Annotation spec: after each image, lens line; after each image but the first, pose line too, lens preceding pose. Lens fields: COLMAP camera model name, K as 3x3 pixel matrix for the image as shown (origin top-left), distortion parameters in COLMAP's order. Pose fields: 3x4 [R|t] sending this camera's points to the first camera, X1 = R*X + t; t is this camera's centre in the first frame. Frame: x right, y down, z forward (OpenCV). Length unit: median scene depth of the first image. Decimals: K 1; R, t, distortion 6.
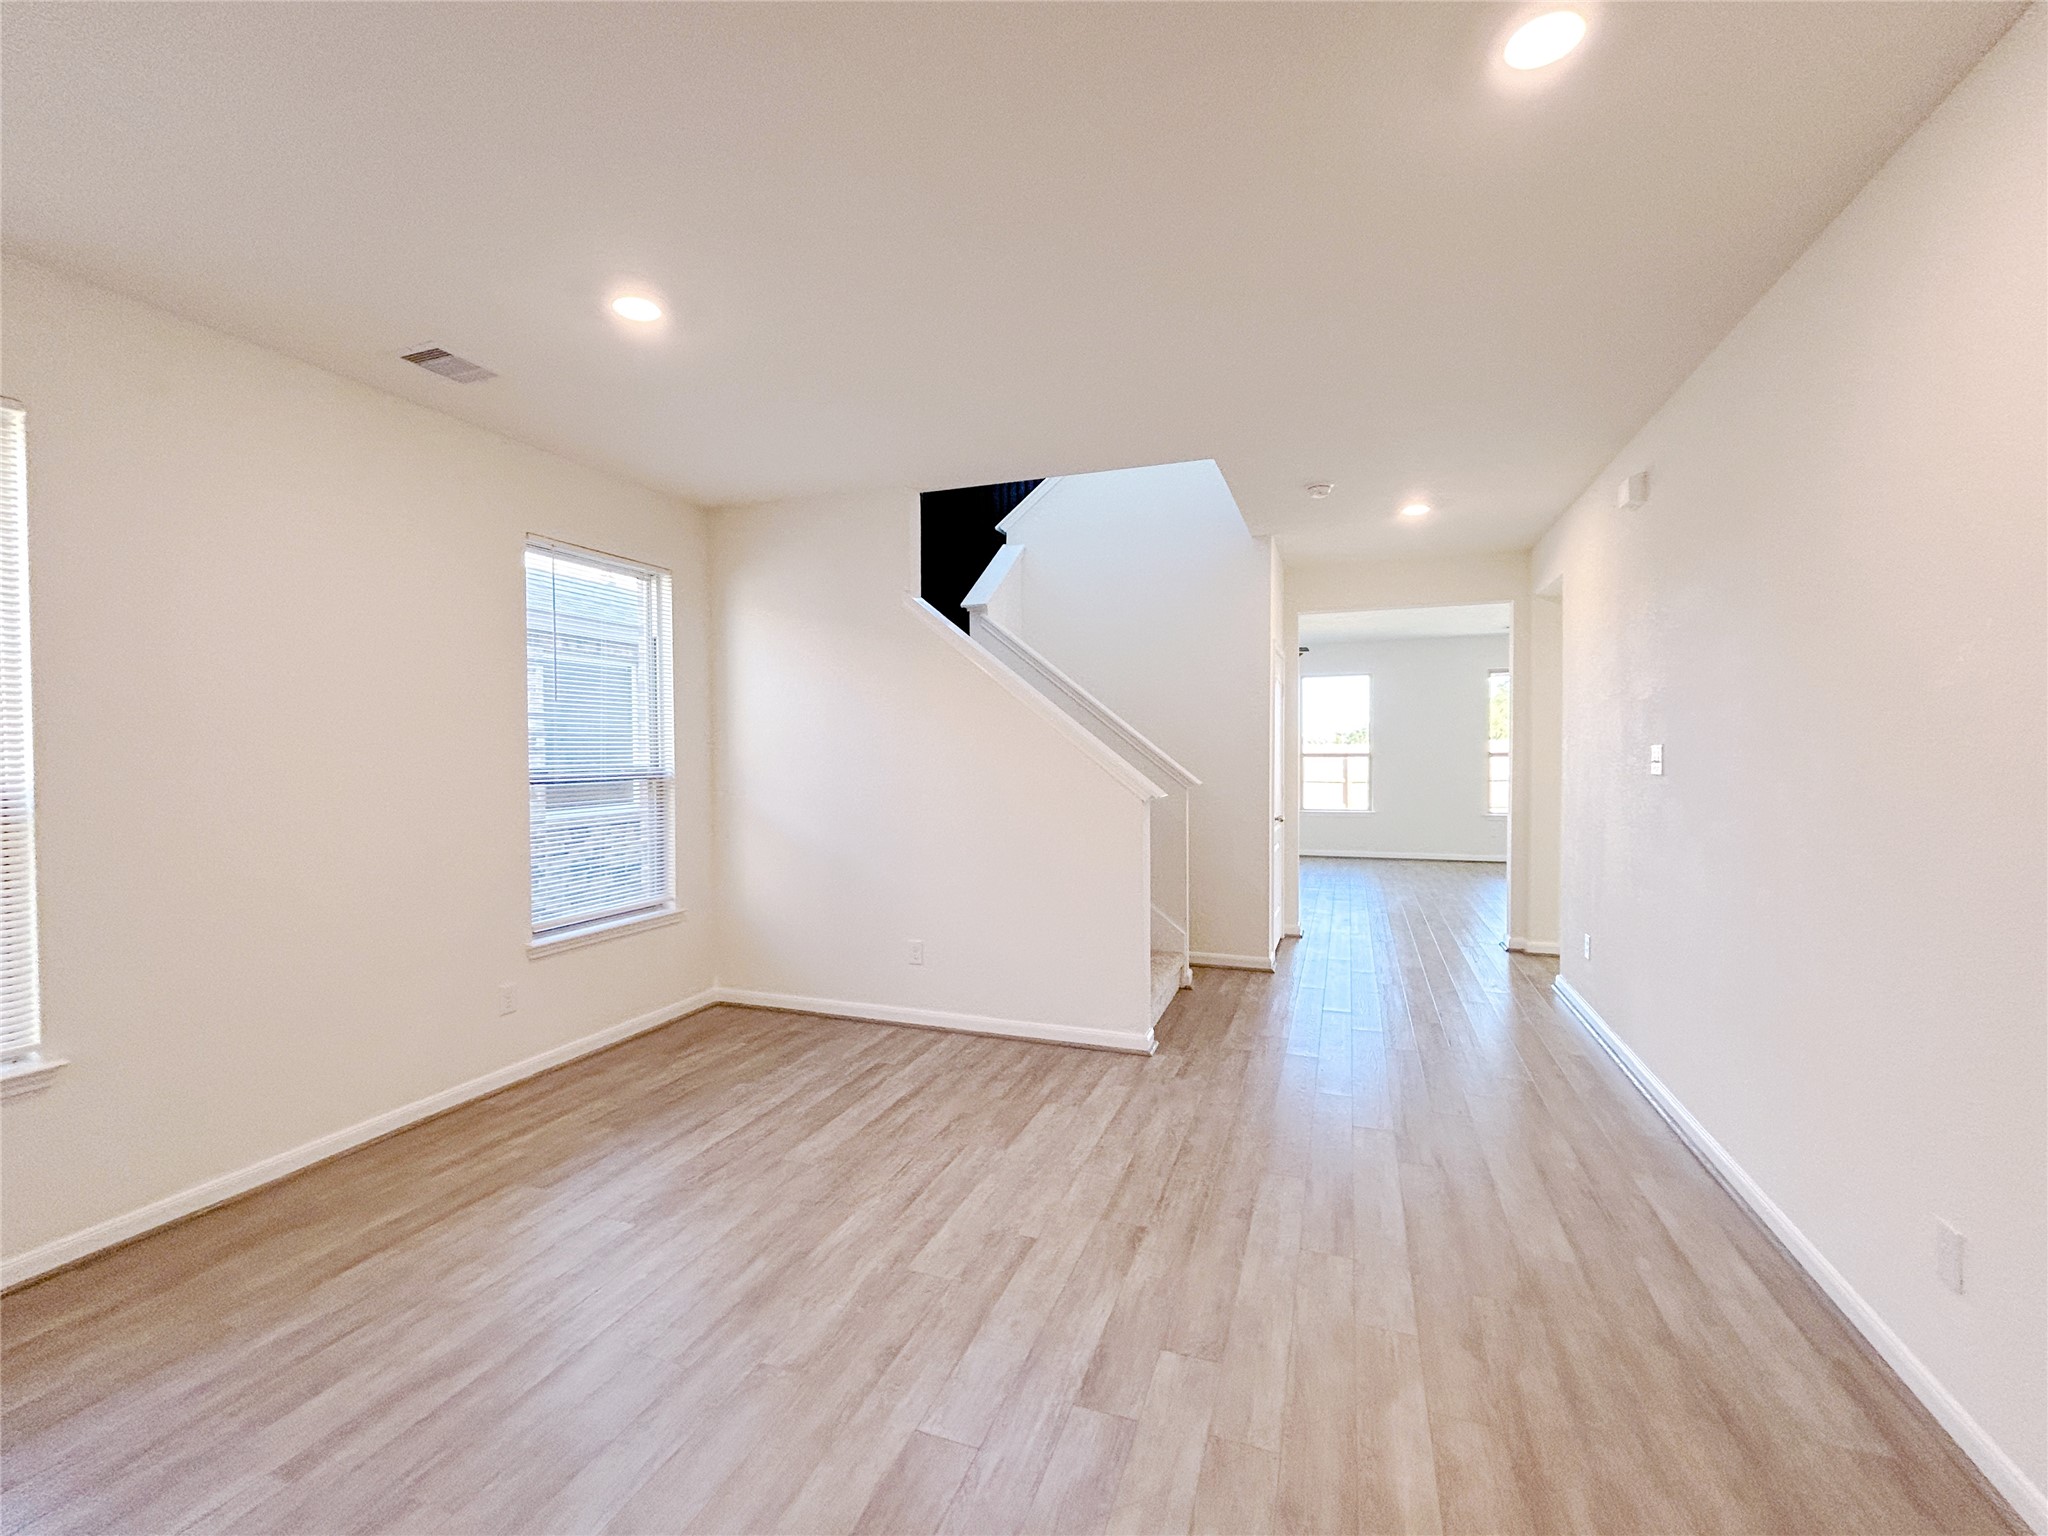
lens RADIAL K [[882.6, 0, 1026.2], [0, 882.6, 770.9], [0, 0, 1]] dist [0.001717, 0.001037]
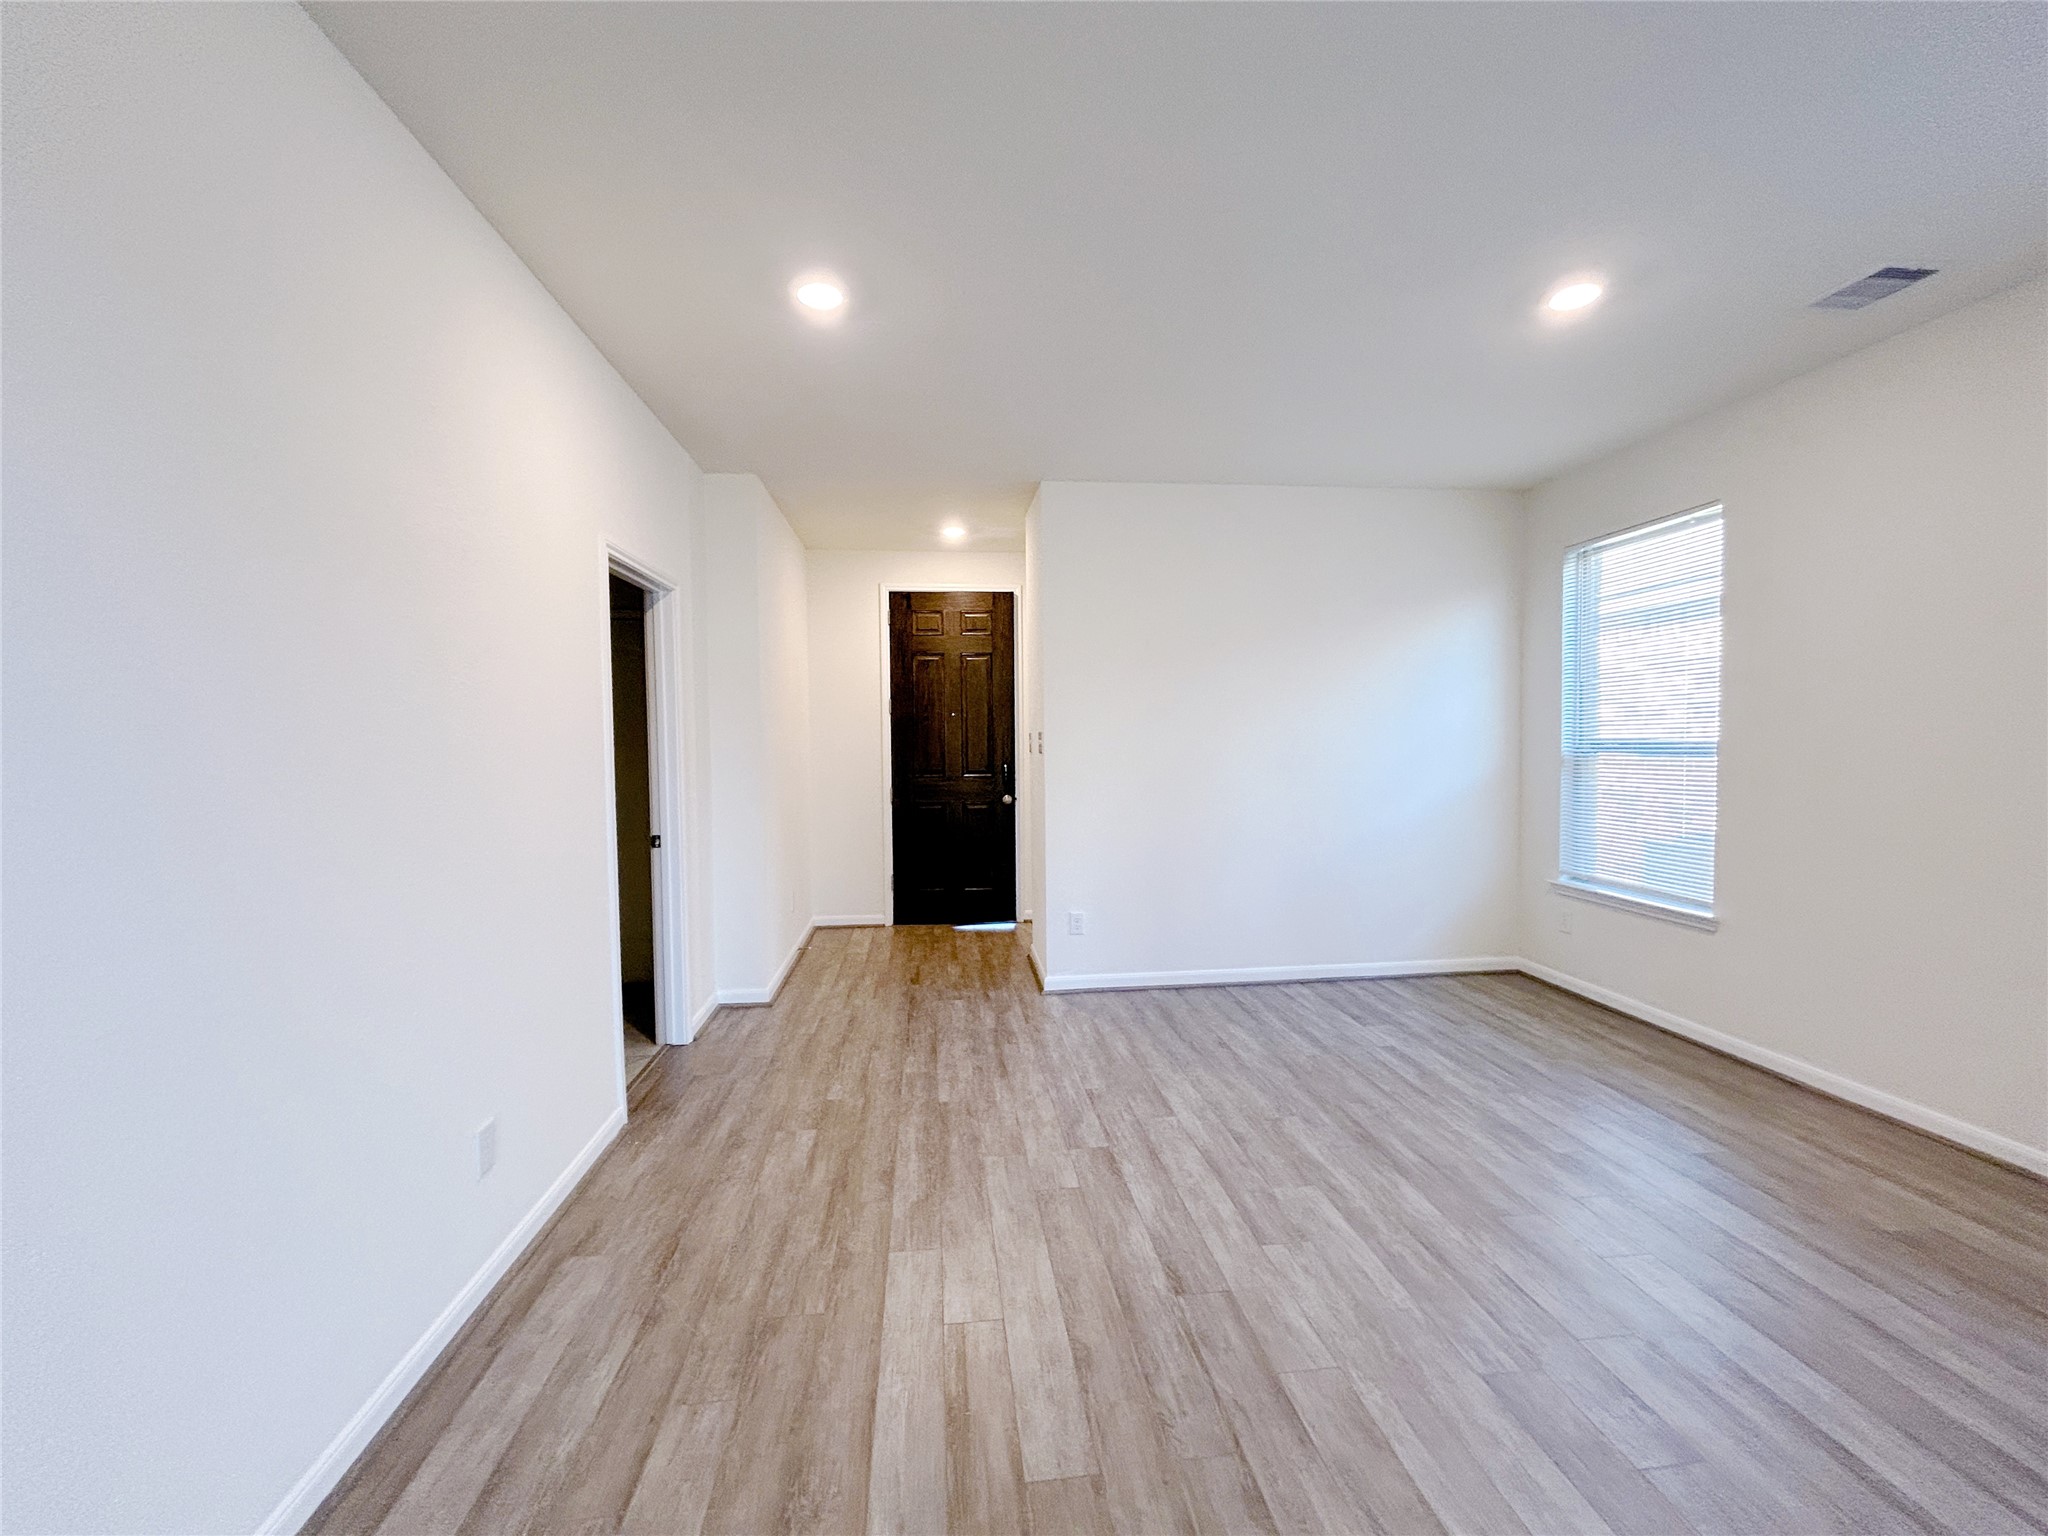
lens RADIAL K [[823.7, 0, 1024.0], [0, 823.7, 766.4], [0, 0, 1]] dist [-0.002335, 0.000040]
pose [[-0.894518, 0.032975, -0.445814, 0.709948], [0.005350, 0.997994, 0.063083, -0.041987], [0.447000, 0.054043, -0.892900, 1.908782]]
